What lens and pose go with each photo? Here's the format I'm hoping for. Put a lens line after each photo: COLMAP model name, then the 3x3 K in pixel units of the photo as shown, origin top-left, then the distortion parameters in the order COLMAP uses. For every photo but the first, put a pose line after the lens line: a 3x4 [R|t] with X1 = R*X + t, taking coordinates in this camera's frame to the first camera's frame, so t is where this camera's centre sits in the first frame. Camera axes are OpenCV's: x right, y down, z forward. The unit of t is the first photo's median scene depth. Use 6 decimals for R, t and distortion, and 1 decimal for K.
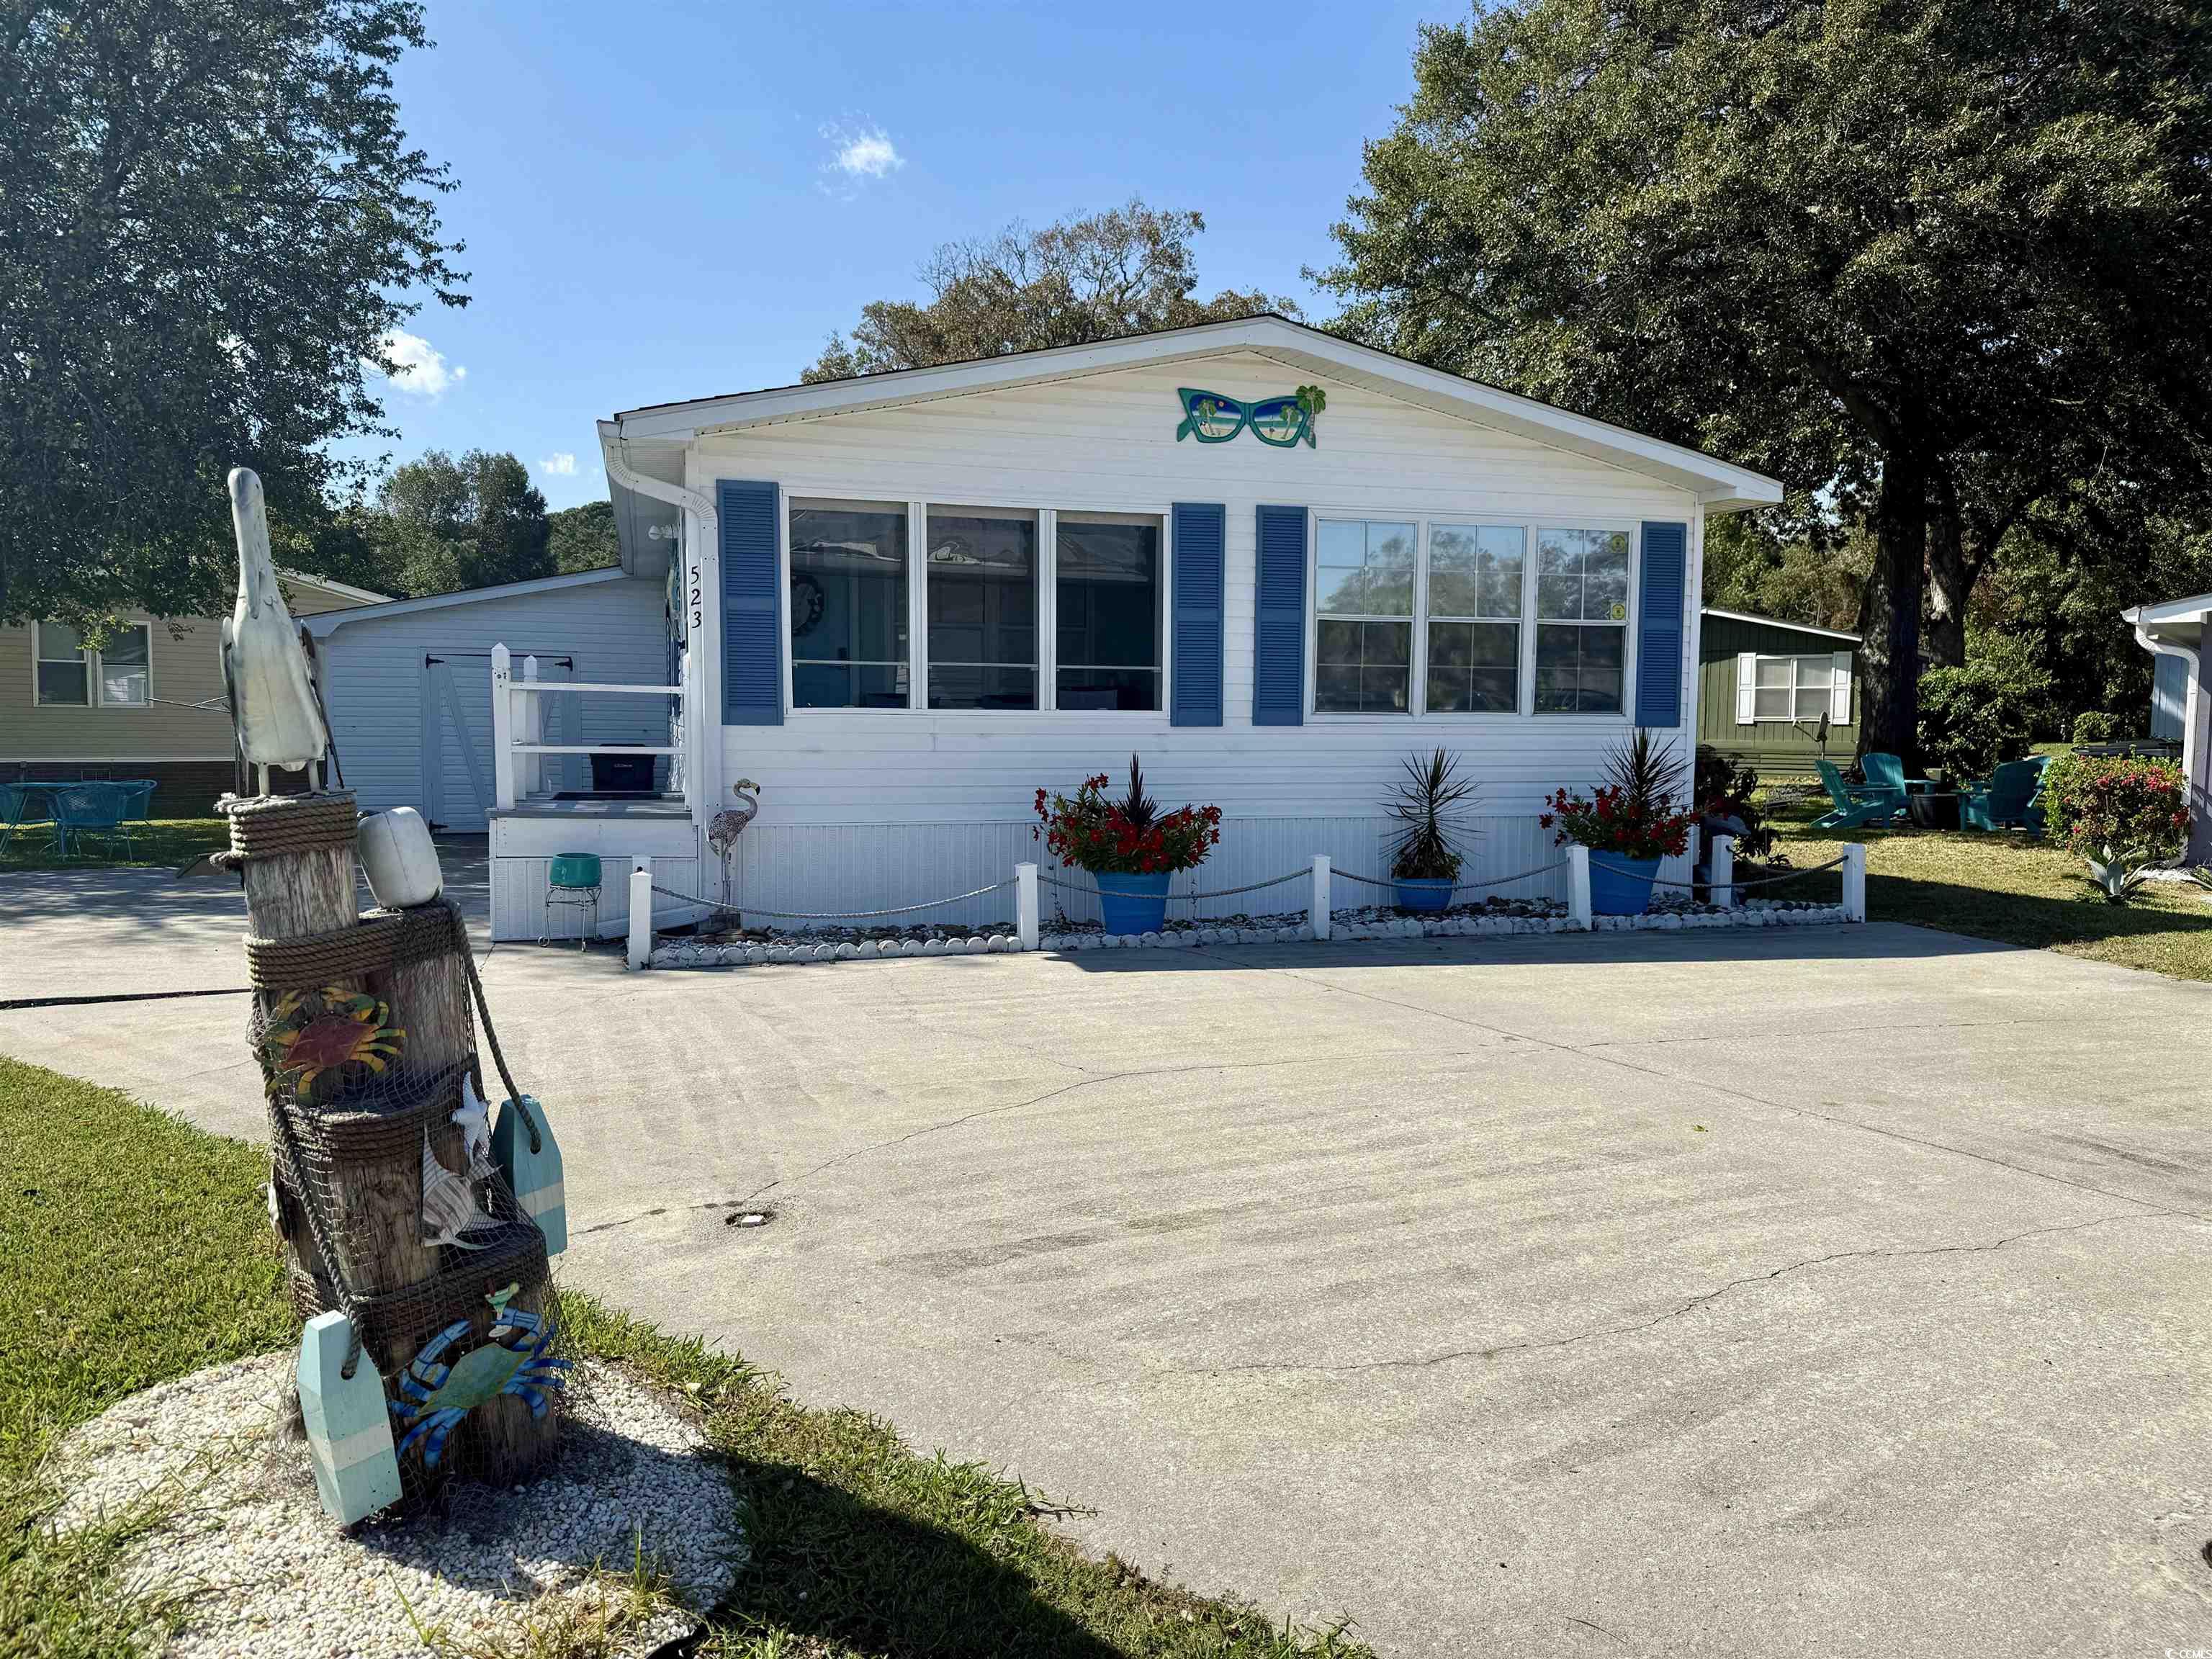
lens RADIAL K [[1551.9, 0, 1098.0], [0, 1551.9, 836.7], [0, 0, 1]] dist [0.066550, -0.090242]
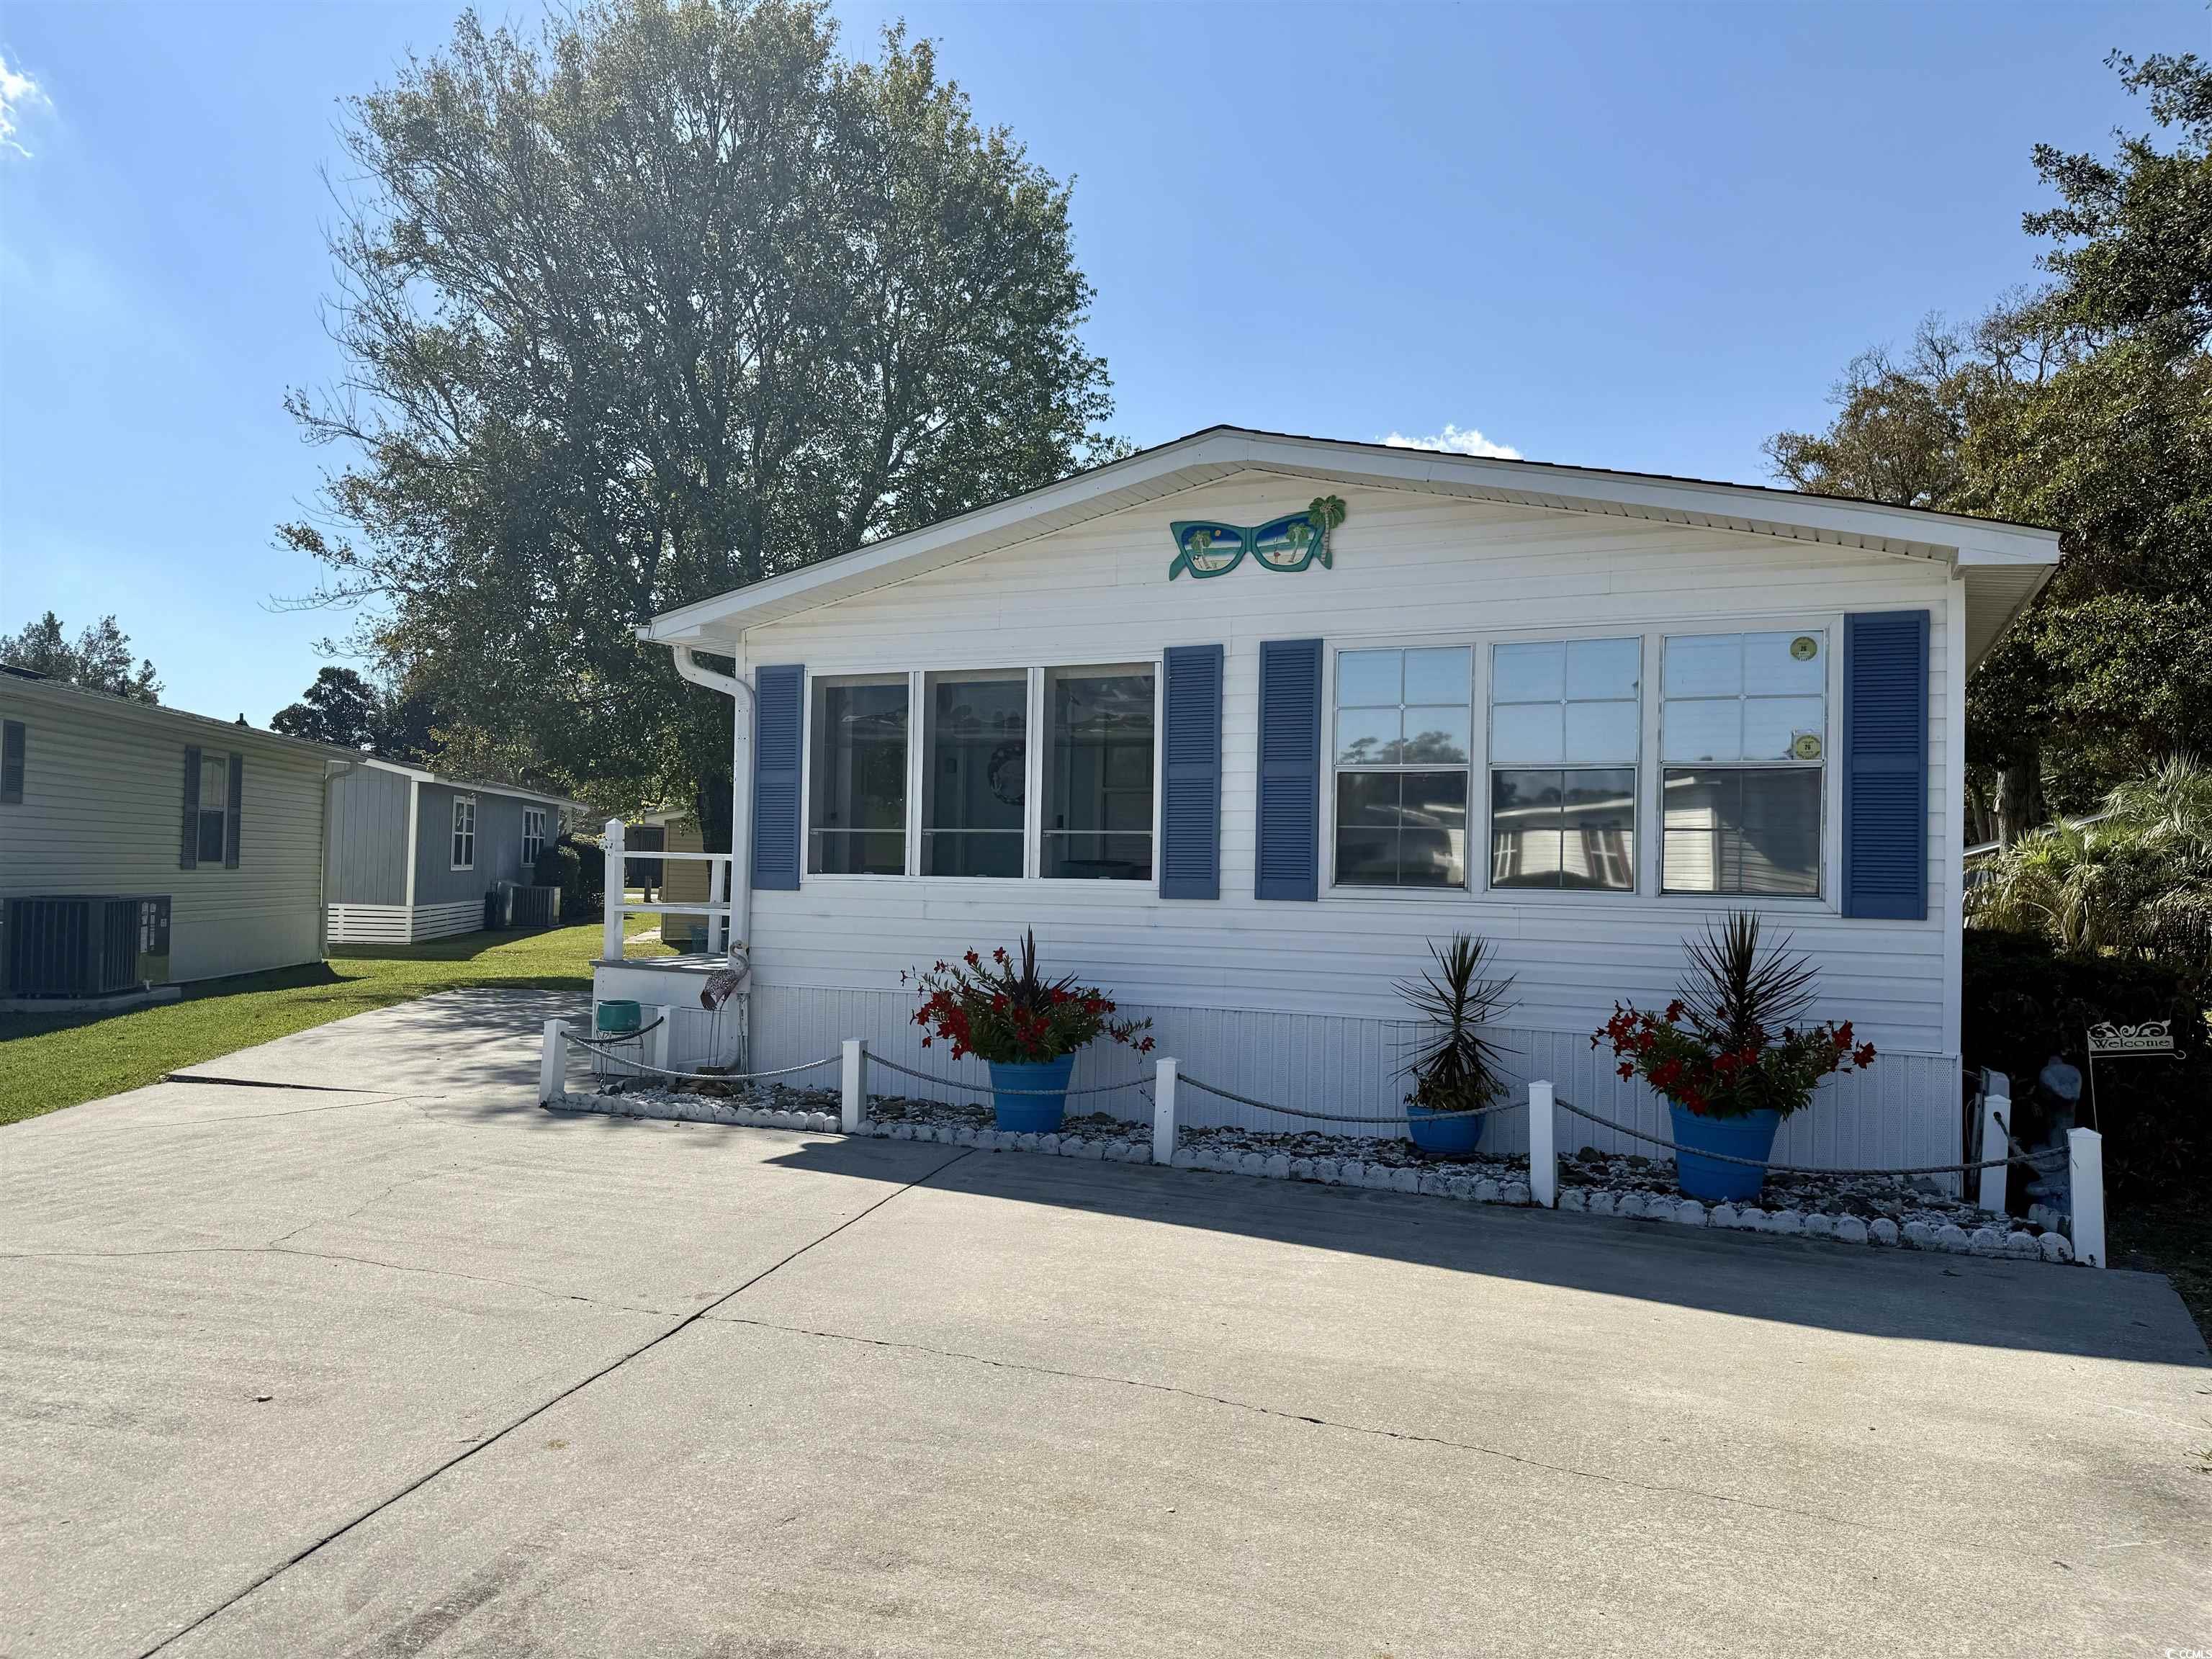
lens RADIAL K [[1551.9, 0, 1099.6], [0, 1551.9, 823.9], [0, 0, 1]] dist [0.066550, -0.090242]
pose [[0.758140, -0.012104, -0.651980, 0.592363], [-0.064171, 0.993590, -0.093066, -0.029784], [0.648927, 0.112395, 0.752503, 0.317197]]
